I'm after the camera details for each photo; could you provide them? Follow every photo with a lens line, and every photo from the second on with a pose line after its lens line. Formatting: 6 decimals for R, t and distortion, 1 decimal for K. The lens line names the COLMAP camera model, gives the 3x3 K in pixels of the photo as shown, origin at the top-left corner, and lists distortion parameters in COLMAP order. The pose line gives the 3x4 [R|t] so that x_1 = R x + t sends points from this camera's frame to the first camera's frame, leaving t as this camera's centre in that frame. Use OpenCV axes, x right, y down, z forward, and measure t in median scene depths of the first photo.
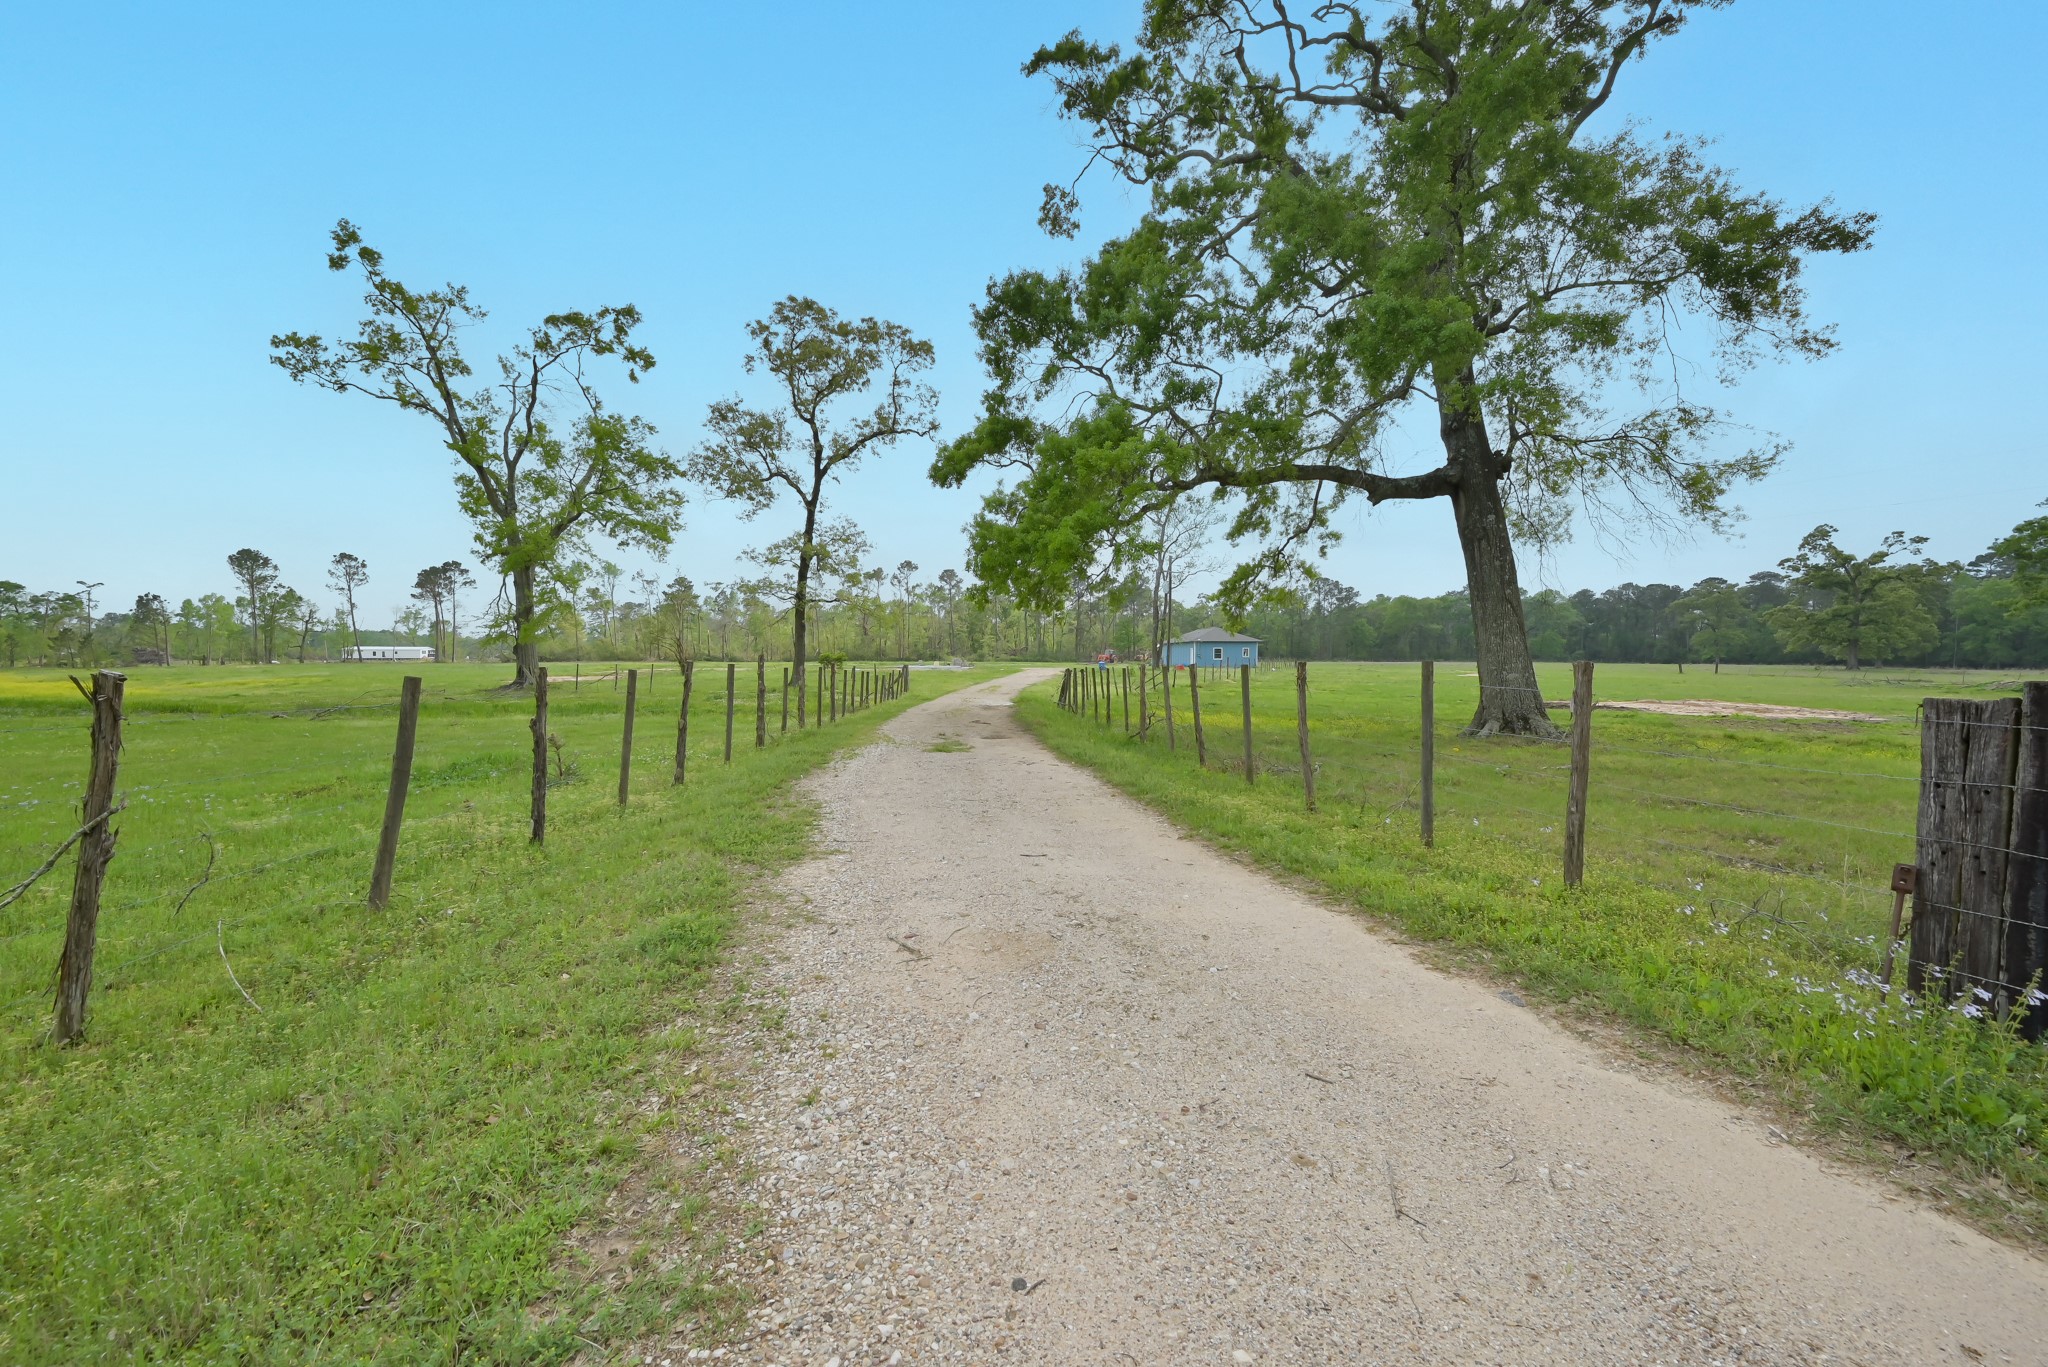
lens RADIAL K [[813.3, 0, 1024.0], [0, 813.3, 683.5], [0, 0, 1]] dist [-0.000396, 0.000021]
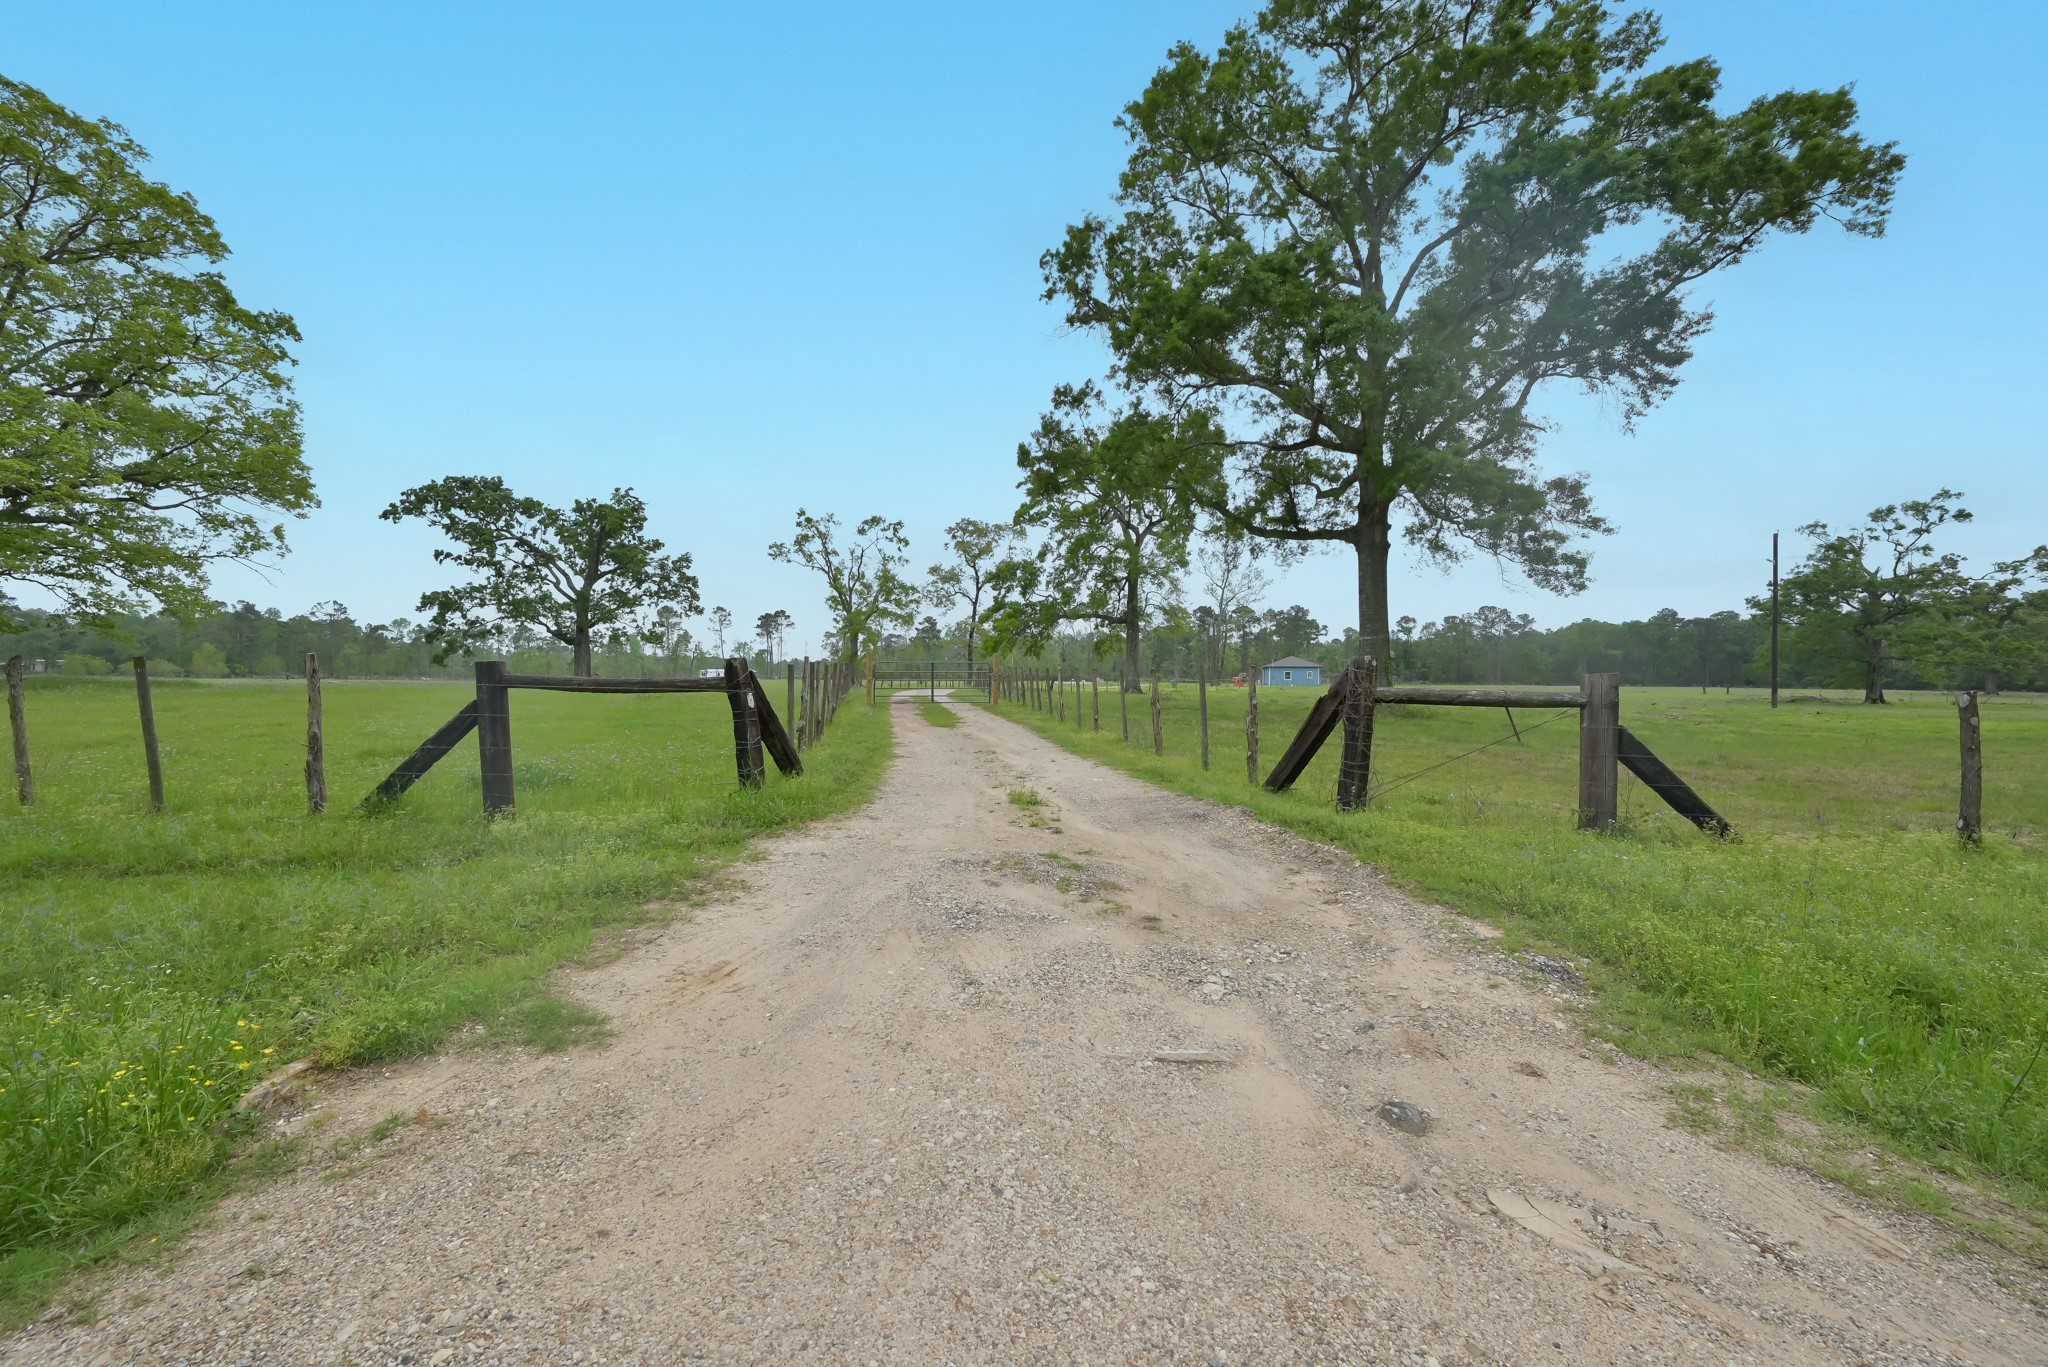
lens RADIAL K [[813.3, 0, 1024.0], [0, 813.3, 683.5], [0, 0, 1]] dist [-0.000396, 0.000021]
pose [[0.959165, 0.006573, -0.282772, 0.486299], [-0.014764, 0.999531, -0.026844, 0.049129], [0.282463, 0.029923, 0.958812, -1.049445]]
